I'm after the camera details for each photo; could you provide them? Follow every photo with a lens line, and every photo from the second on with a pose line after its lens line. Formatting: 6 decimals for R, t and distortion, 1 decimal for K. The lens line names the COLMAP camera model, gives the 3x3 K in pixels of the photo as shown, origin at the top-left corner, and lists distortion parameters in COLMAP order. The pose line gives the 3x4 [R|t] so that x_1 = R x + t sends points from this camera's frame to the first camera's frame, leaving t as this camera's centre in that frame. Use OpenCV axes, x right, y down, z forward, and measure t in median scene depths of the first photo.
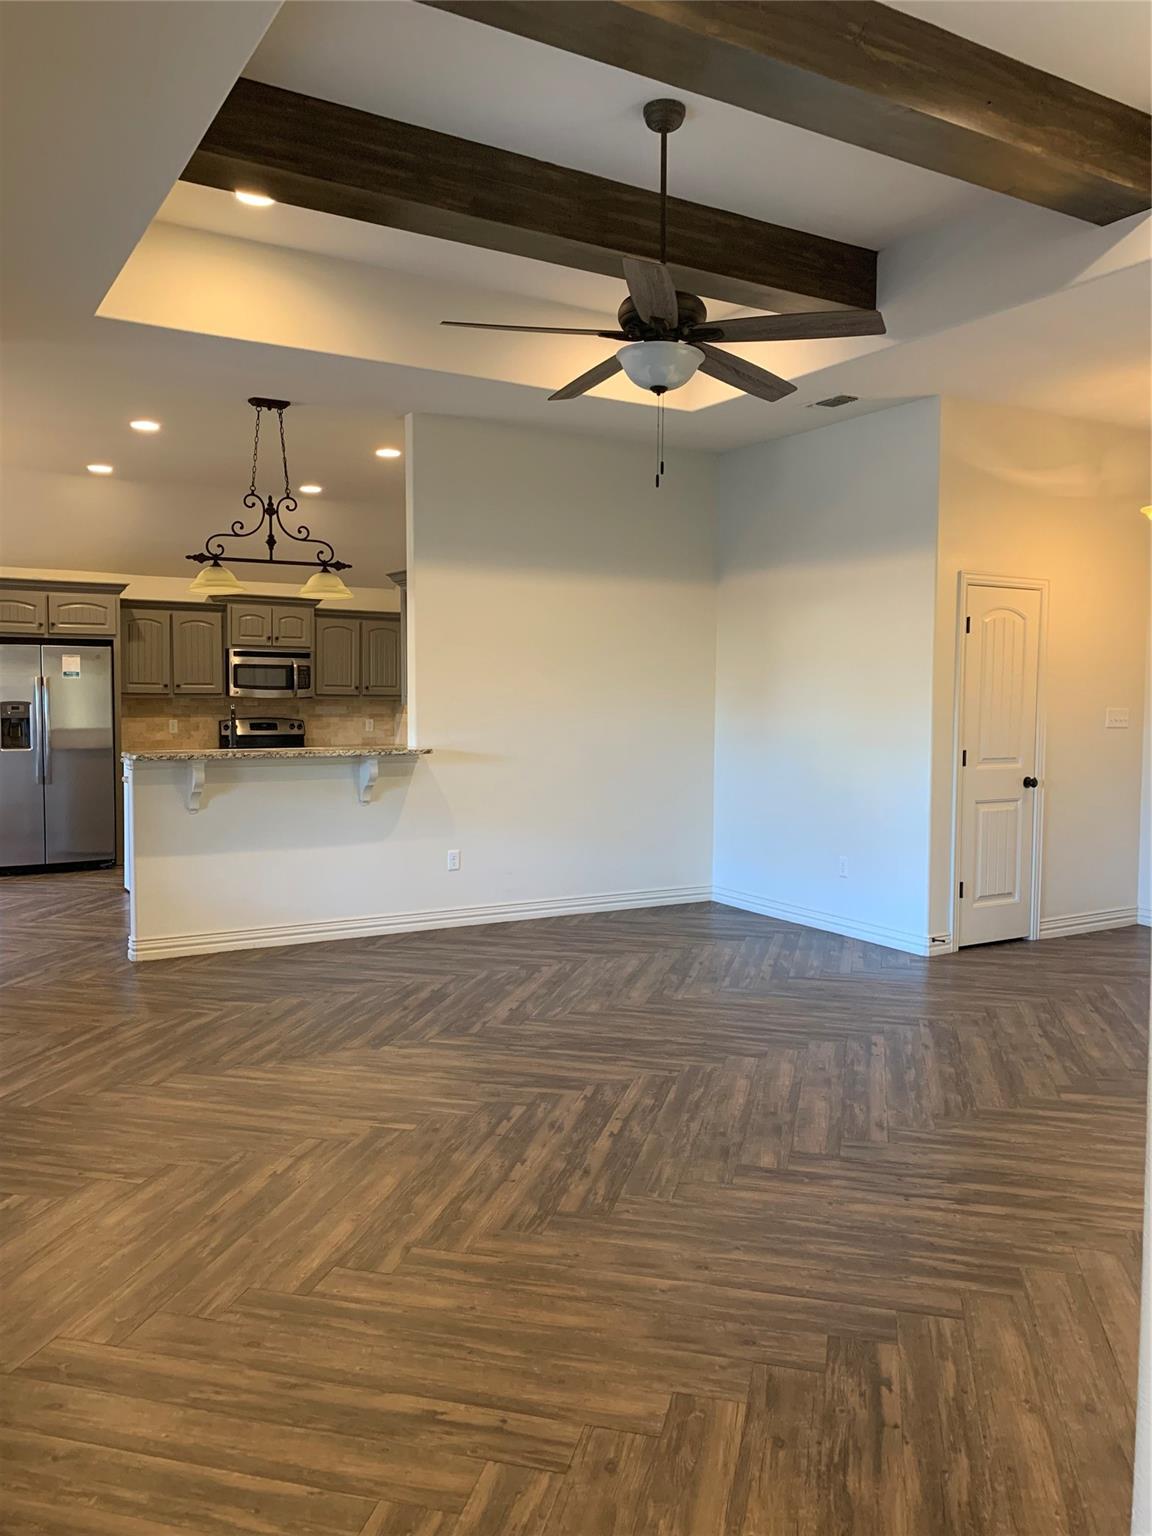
lens RADIAL K [[1176.4, 0, 586.7], [0, 1176.4, 770.6], [0, 0, 1]] dist [0.031307, -0.024634]
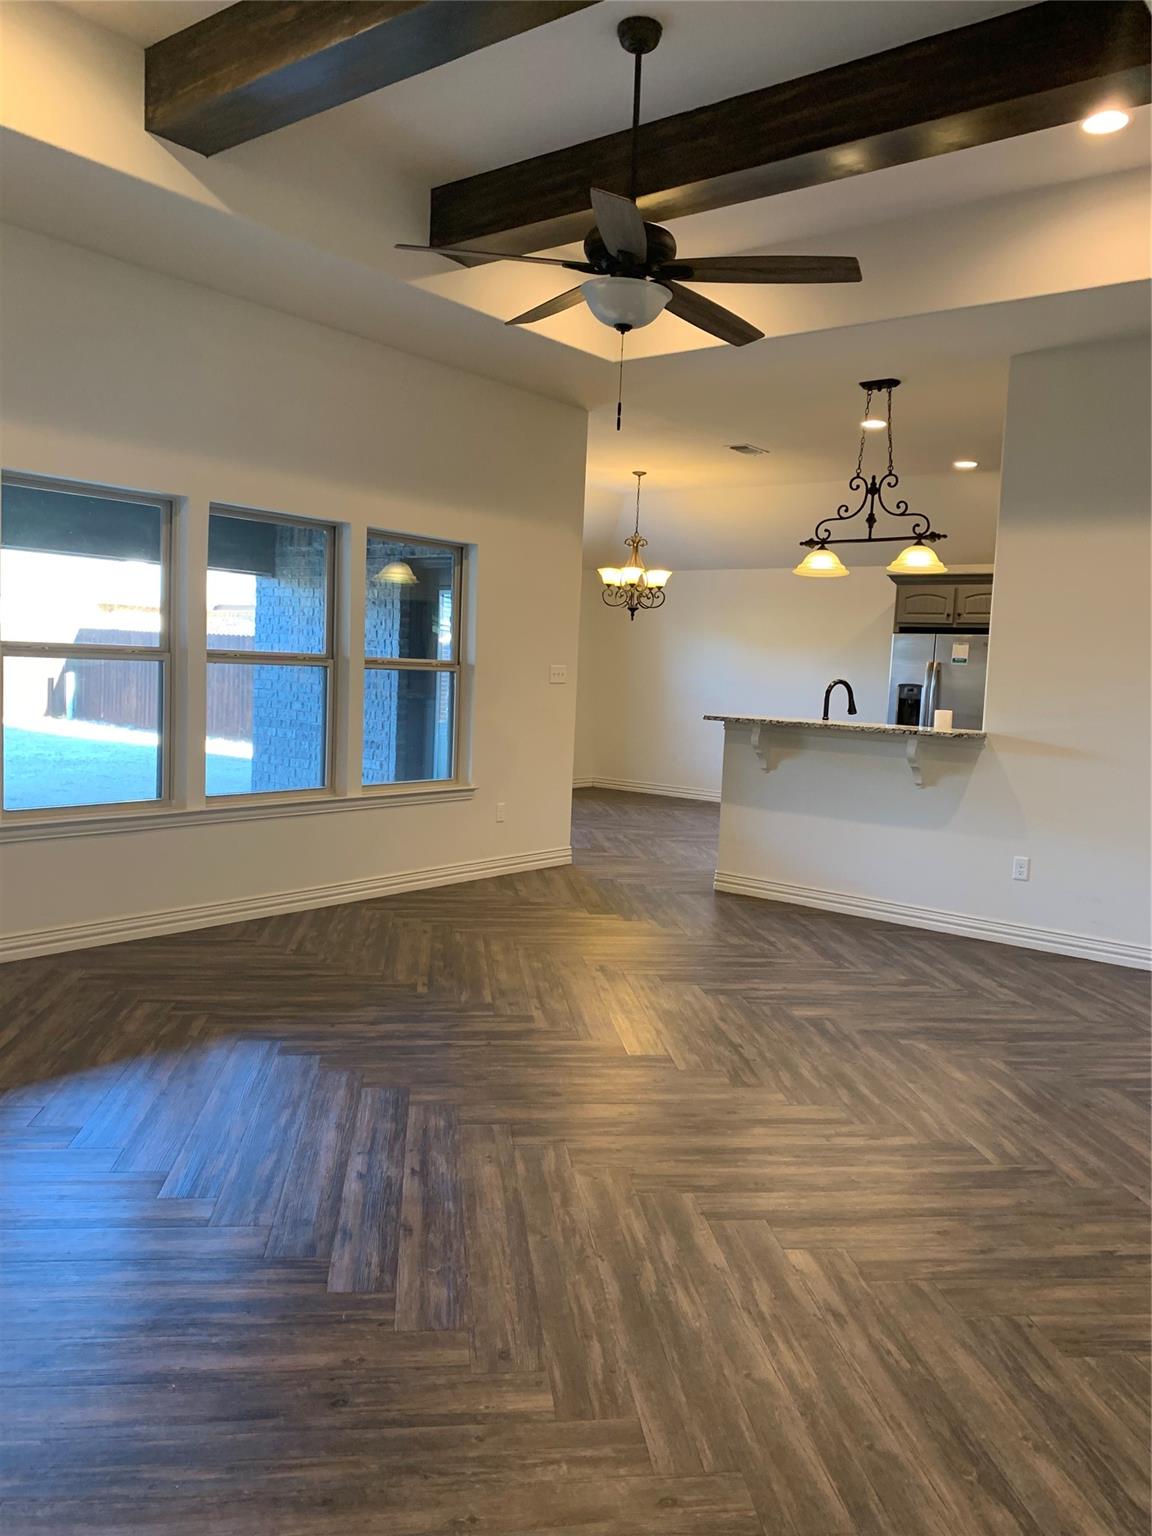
lens RADIAL K [[1176.4, 0, 570.8], [0, 1176.4, 769.5], [0, 0, 1]] dist [0.031307, -0.024634]
pose [[0.346467, 0.090302, -0.933706, 0.801894], [-0.107047, 0.992660, 0.056282, -0.011817], [0.931934, 0.080451, 0.353590, 0.534795]]
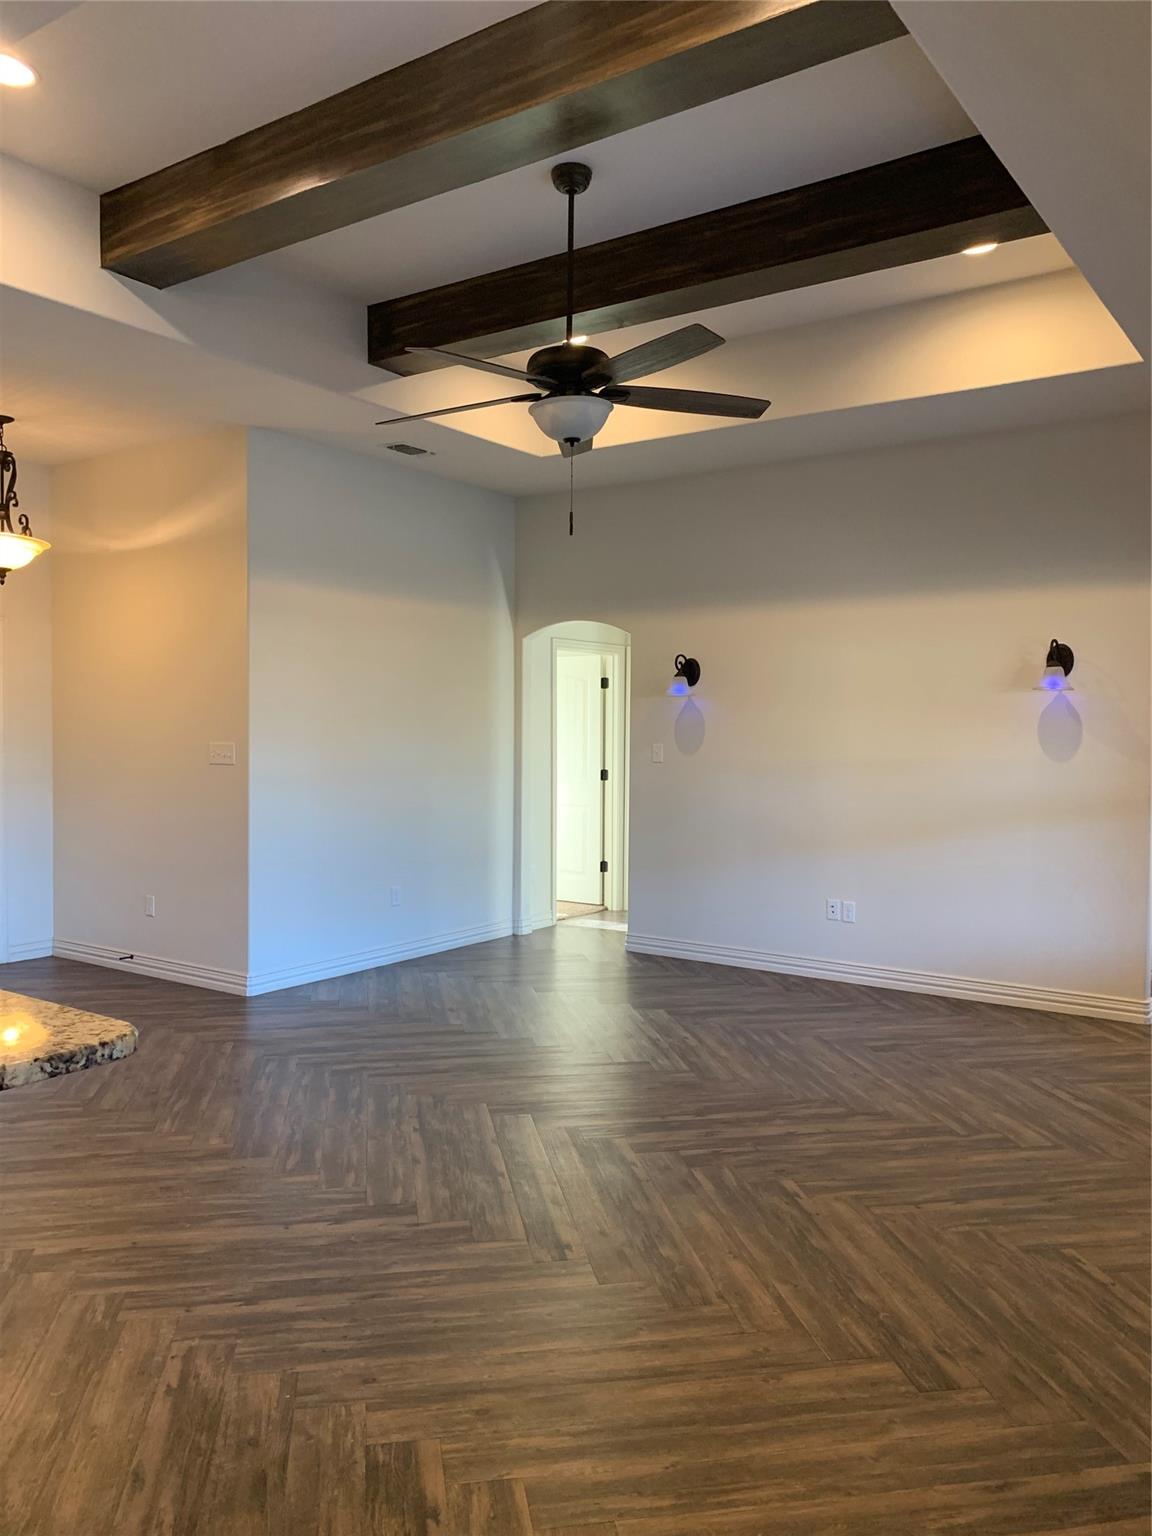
lens RADIAL K [[1176.4, 0, 572.3], [0, 1176.4, 771.8], [0, 0, 1]] dist [0.031307, -0.024634]
pose [[-0.401593, -0.047442, 0.914589, -0.737776], [0.054131, 0.995682, 0.075418, -0.091280], [-0.914217, 0.079795, -0.397290, 1.178933]]
